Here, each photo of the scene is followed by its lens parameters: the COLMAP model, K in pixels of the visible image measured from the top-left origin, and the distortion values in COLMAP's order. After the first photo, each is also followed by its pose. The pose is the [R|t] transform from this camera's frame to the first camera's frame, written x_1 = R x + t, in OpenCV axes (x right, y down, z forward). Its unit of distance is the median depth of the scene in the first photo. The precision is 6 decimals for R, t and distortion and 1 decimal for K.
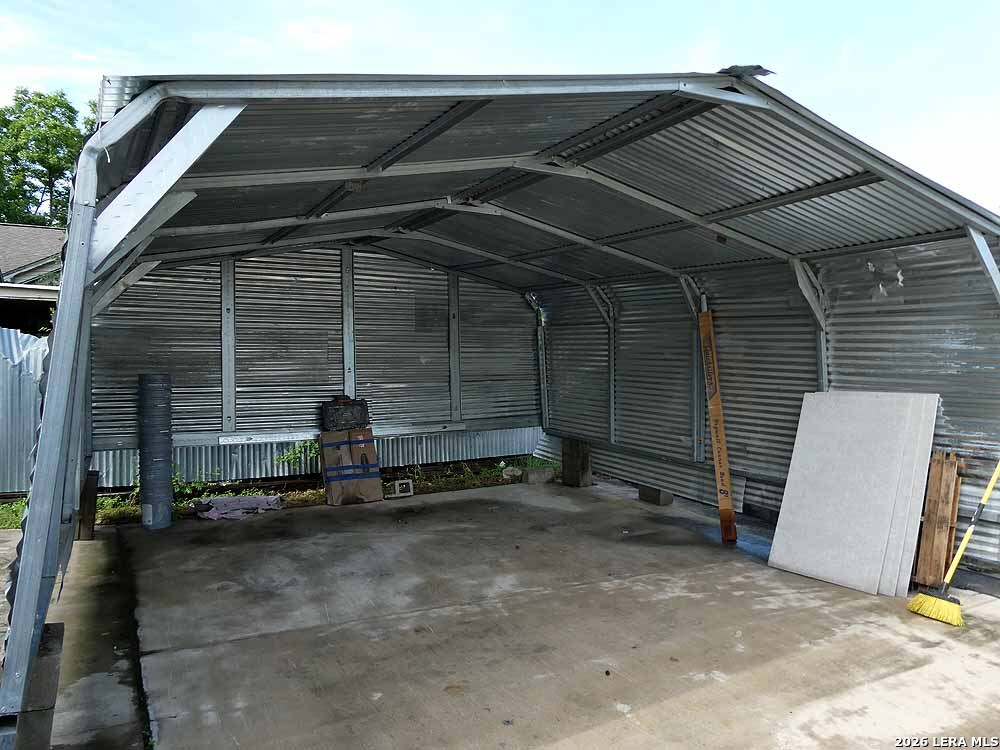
lens RADIAL K [[714.7, 0, 494.5], [0, 714.7, 372.9], [0, 0, 1]] dist [-0.000944, -0.004177]
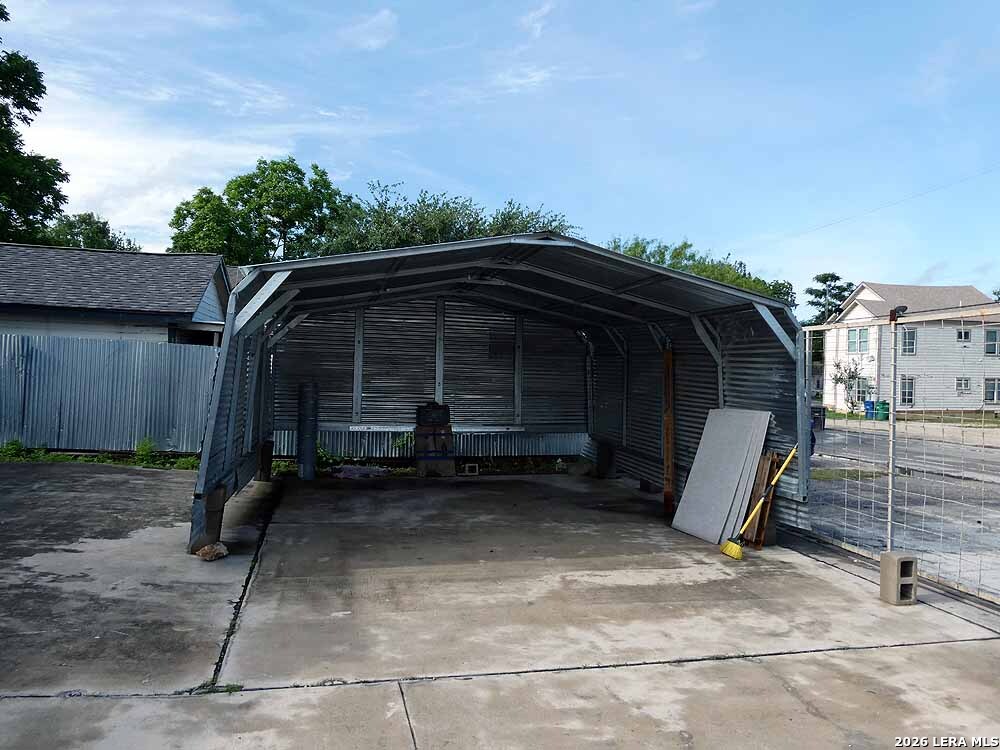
lens RADIAL K [[714.7, 0, 494.5], [0, 714.7, 372.9], [0, 0, 1]] dist [-0.000944, -0.004177]
pose [[0.960463, 0.026244, -0.277167, 0.313697], [-0.033881, 0.999166, -0.022798, 0.001910], [0.276338, 0.031287, 0.960551, -0.357550]]
